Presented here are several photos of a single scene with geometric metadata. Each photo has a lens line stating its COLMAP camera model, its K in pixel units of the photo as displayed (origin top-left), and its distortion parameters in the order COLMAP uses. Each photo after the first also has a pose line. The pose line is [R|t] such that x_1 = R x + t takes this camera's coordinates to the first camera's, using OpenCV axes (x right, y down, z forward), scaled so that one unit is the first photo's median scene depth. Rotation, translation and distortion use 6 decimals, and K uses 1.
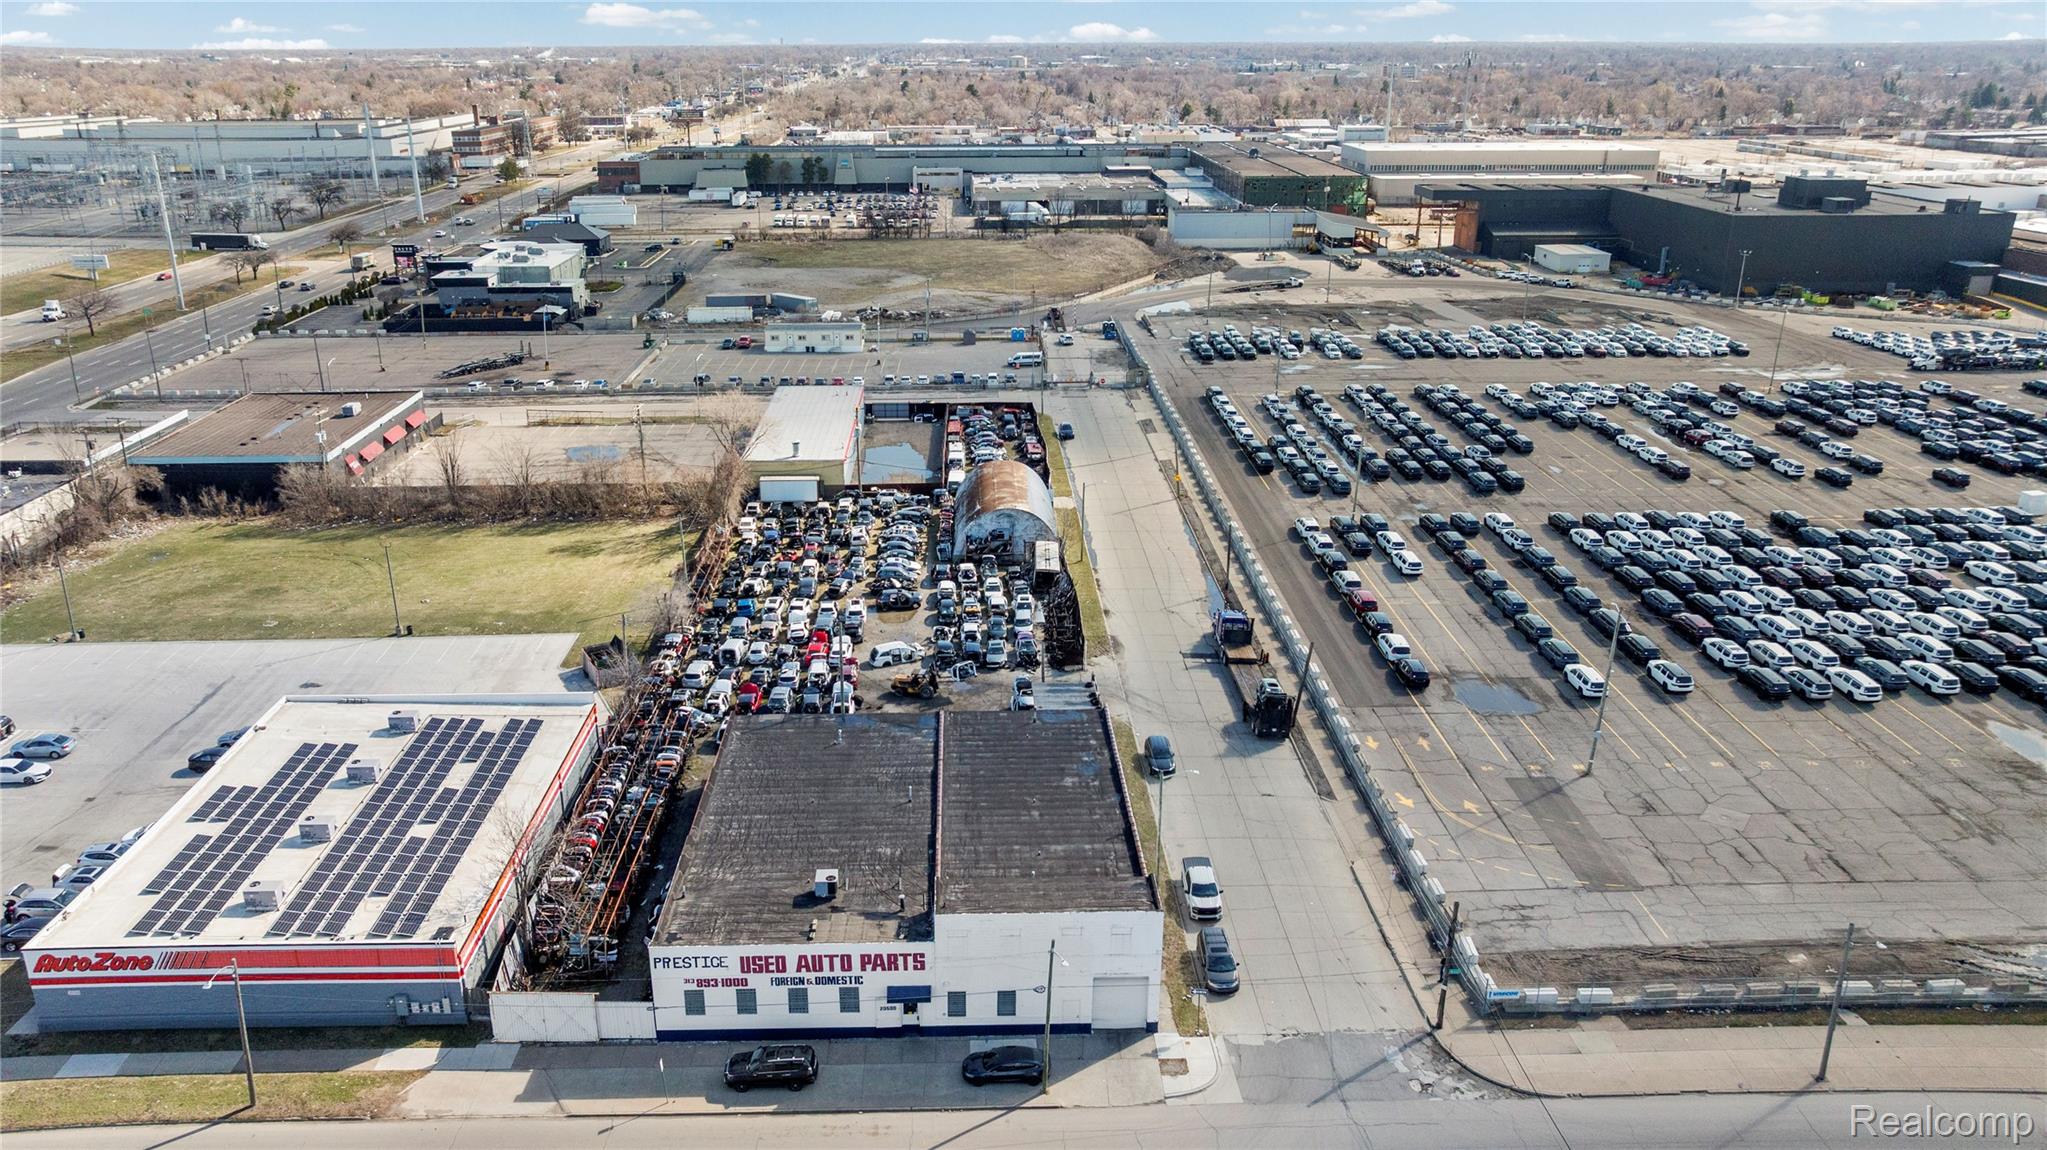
lens RADIAL K [[1473.9, 0, 1044.5], [0, 1473.9, 572.9], [0, 0, 1]] dist [-0.022311, 0.002943]
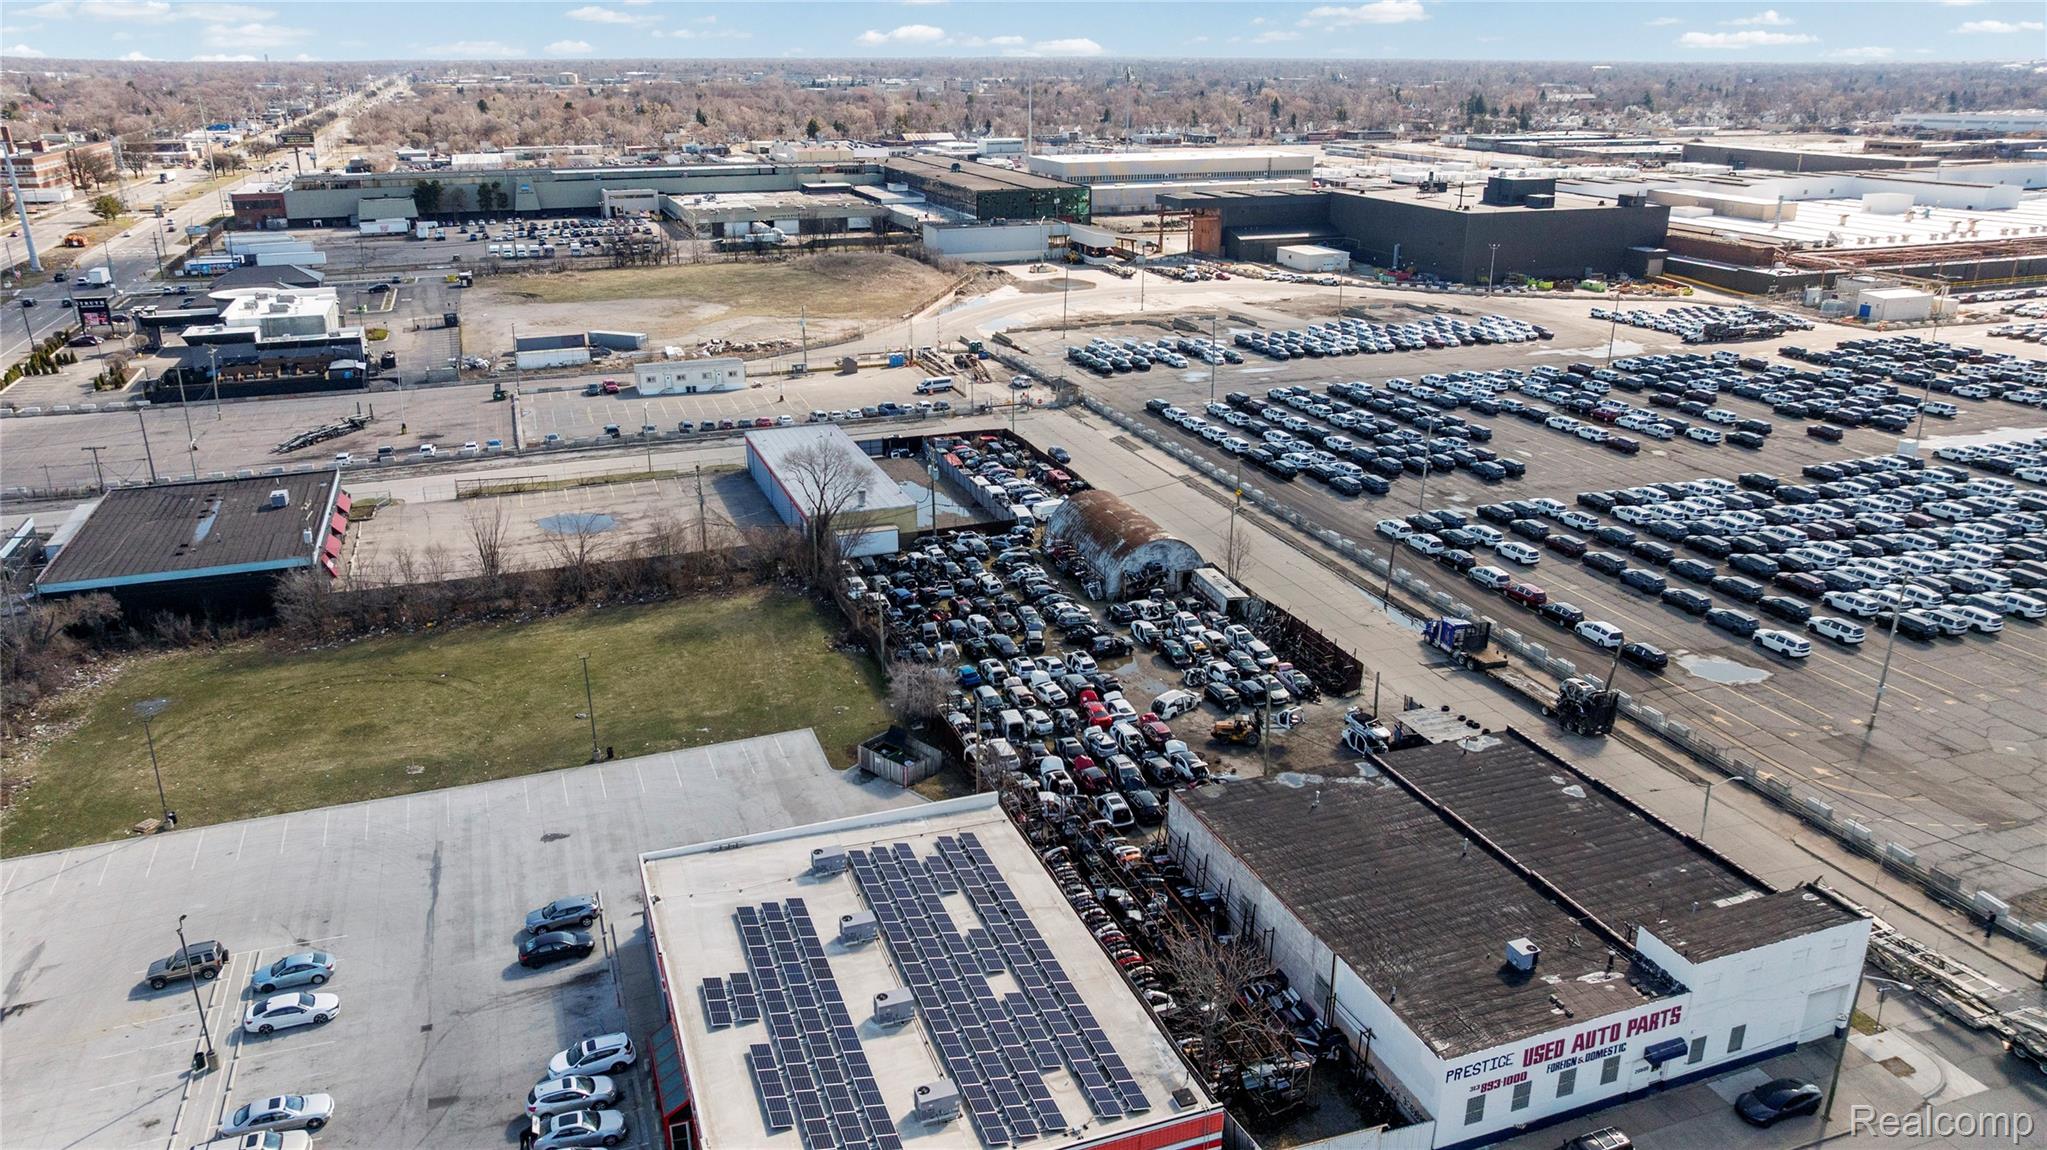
lens RADIAL K [[1442.3, 0, 1086.5], [0, 1442.3, 584.0], [0, 0, 1]] dist [-0.024778, 0.002856]
pose [[0.946114, -0.108178, 0.305230, -0.351493], [0.106813, 0.994053, 0.021222, -0.038454], [-0.305711, 0.012524, 0.952042, 0.110720]]
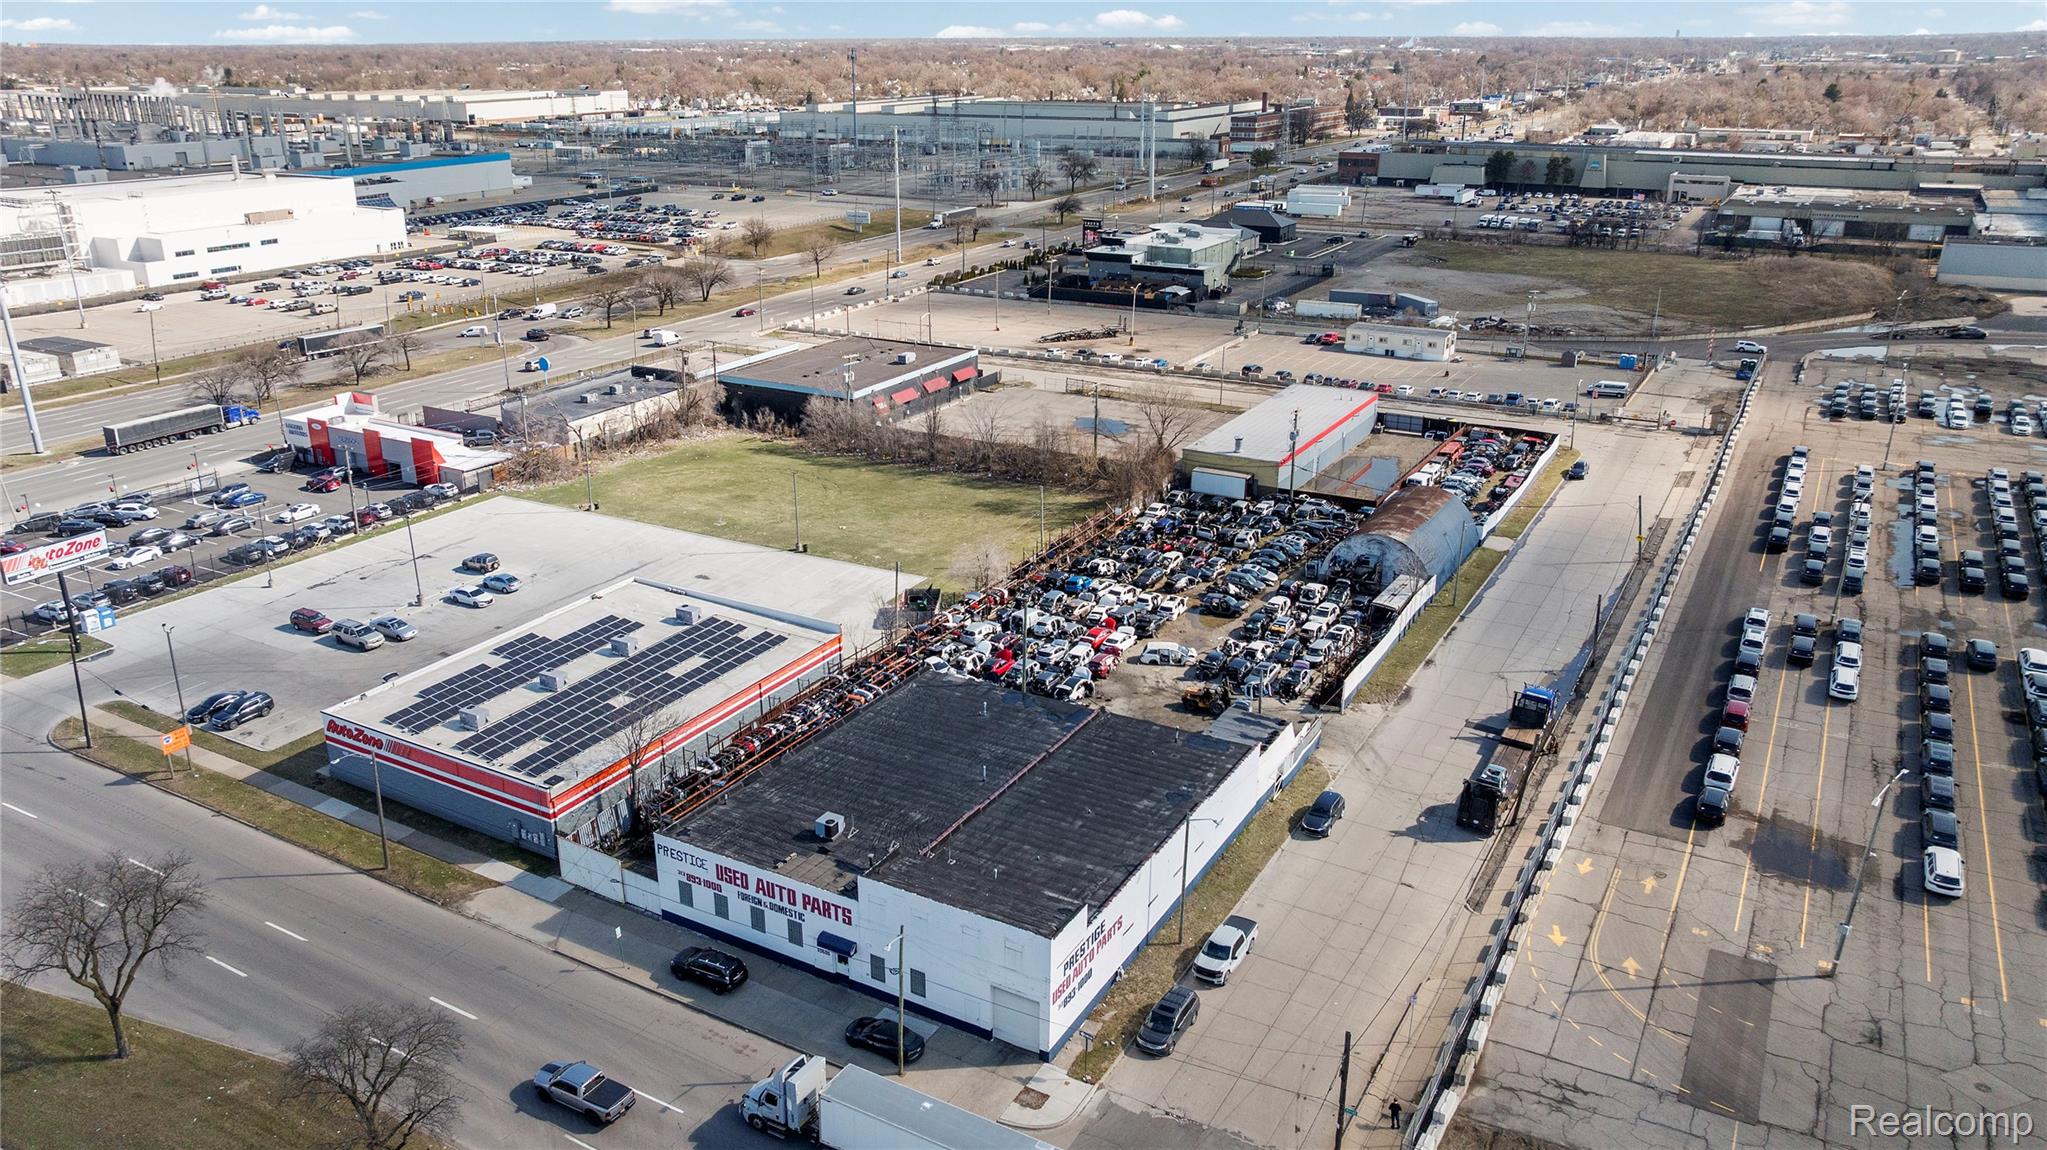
lens RADIAL K [[1494.2, 0, 1023.5], [0, 1494.2, 575.0], [0, 0, 1]] dist [-0.017626, 0.002989]
pose [[0.846710, 0.179683, -0.500795, 0.254463], [-0.178457, 0.982633, 0.050842, -0.025688], [0.501233, 0.046322, 0.864072, 0.065875]]
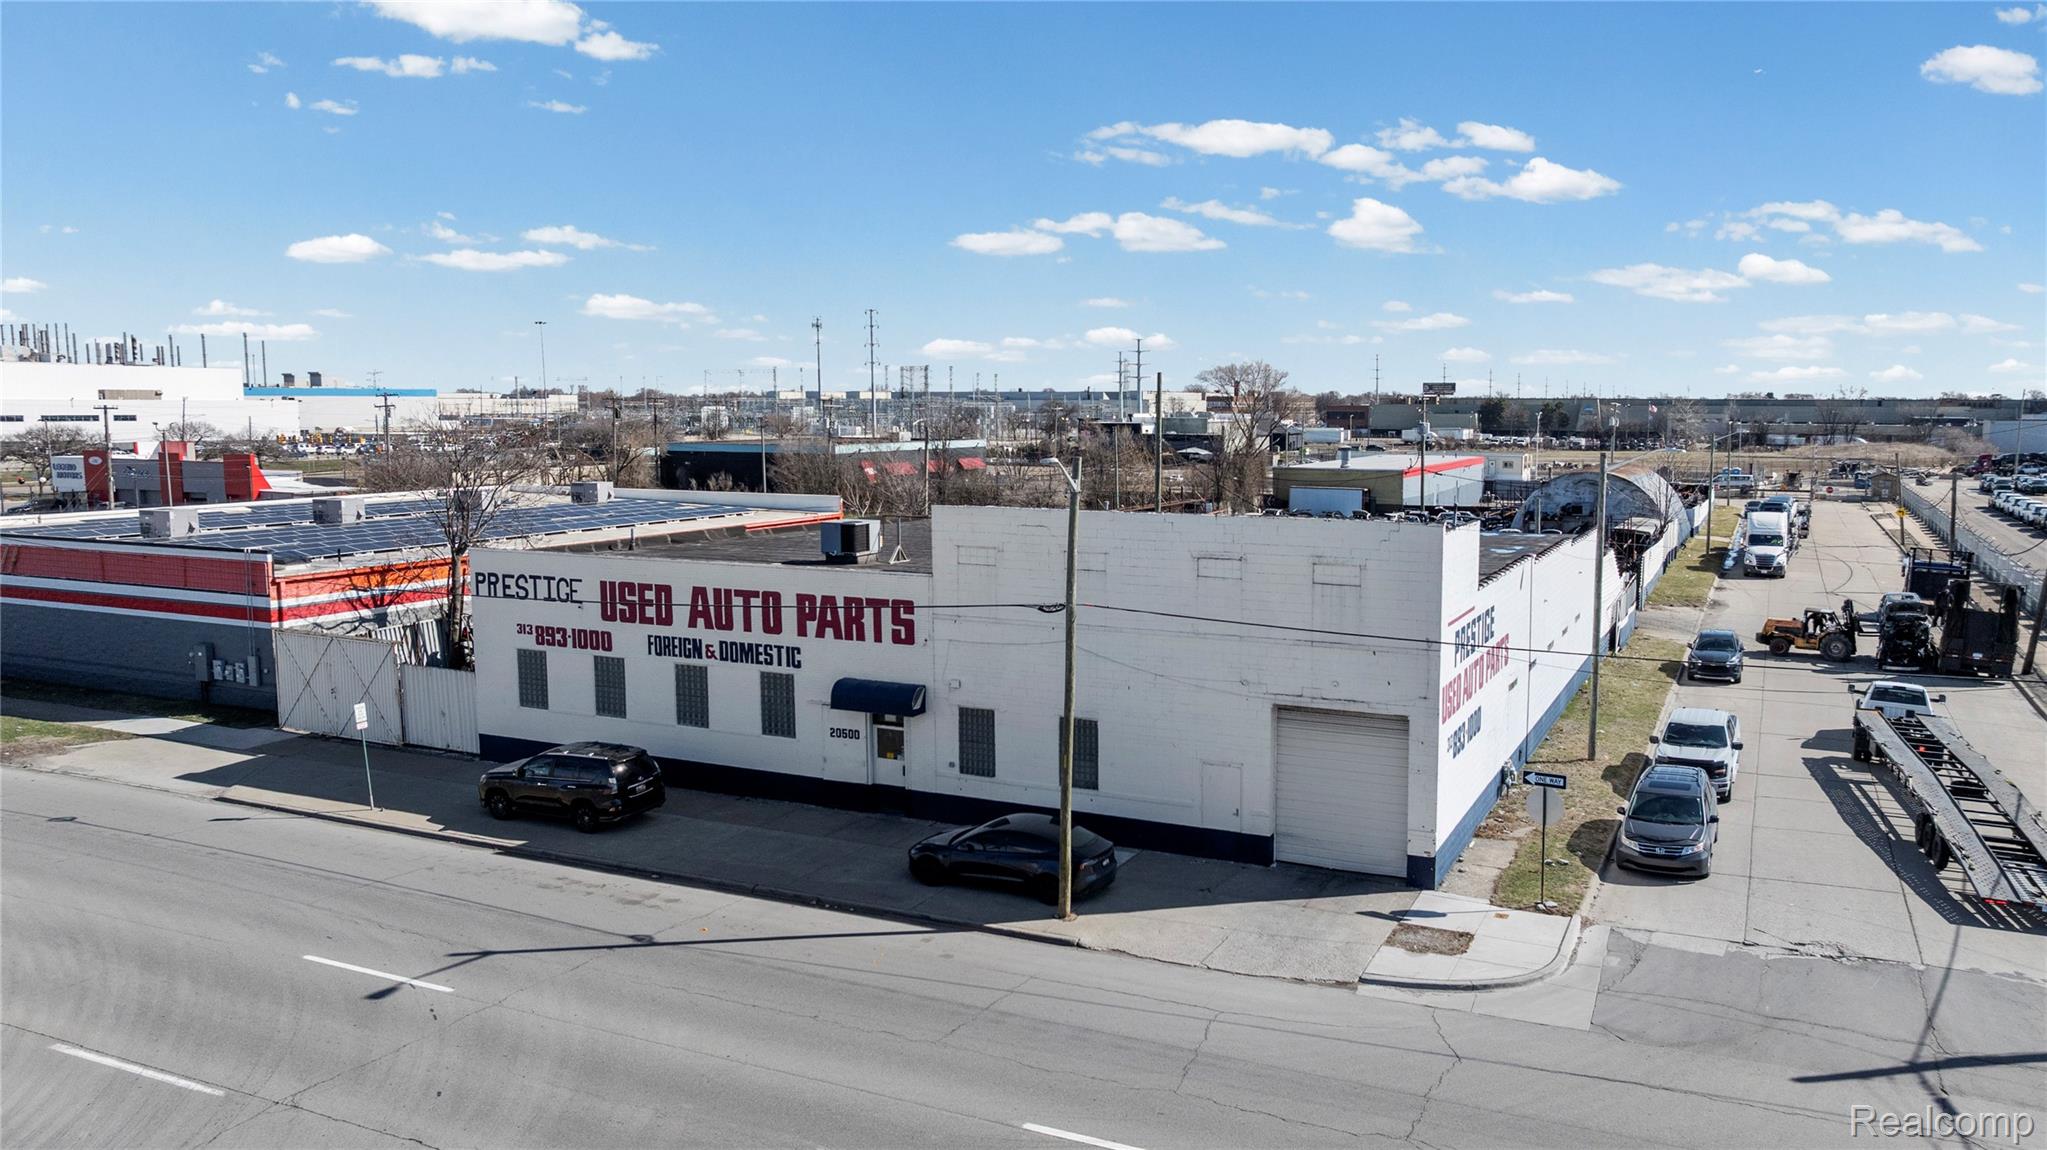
lens RADIAL K [[1503.5, 0, 1111.8], [0, 1503.5, 605.7], [0, 0, 1]] dist [-0.018375, -0.000646]
pose [[0.891007, 0.055578, -0.450574, 0.088925], [-0.150936, 0.972286, -0.178543, 0.165328], [0.428164, 0.227091, 0.874703, 0.310920]]
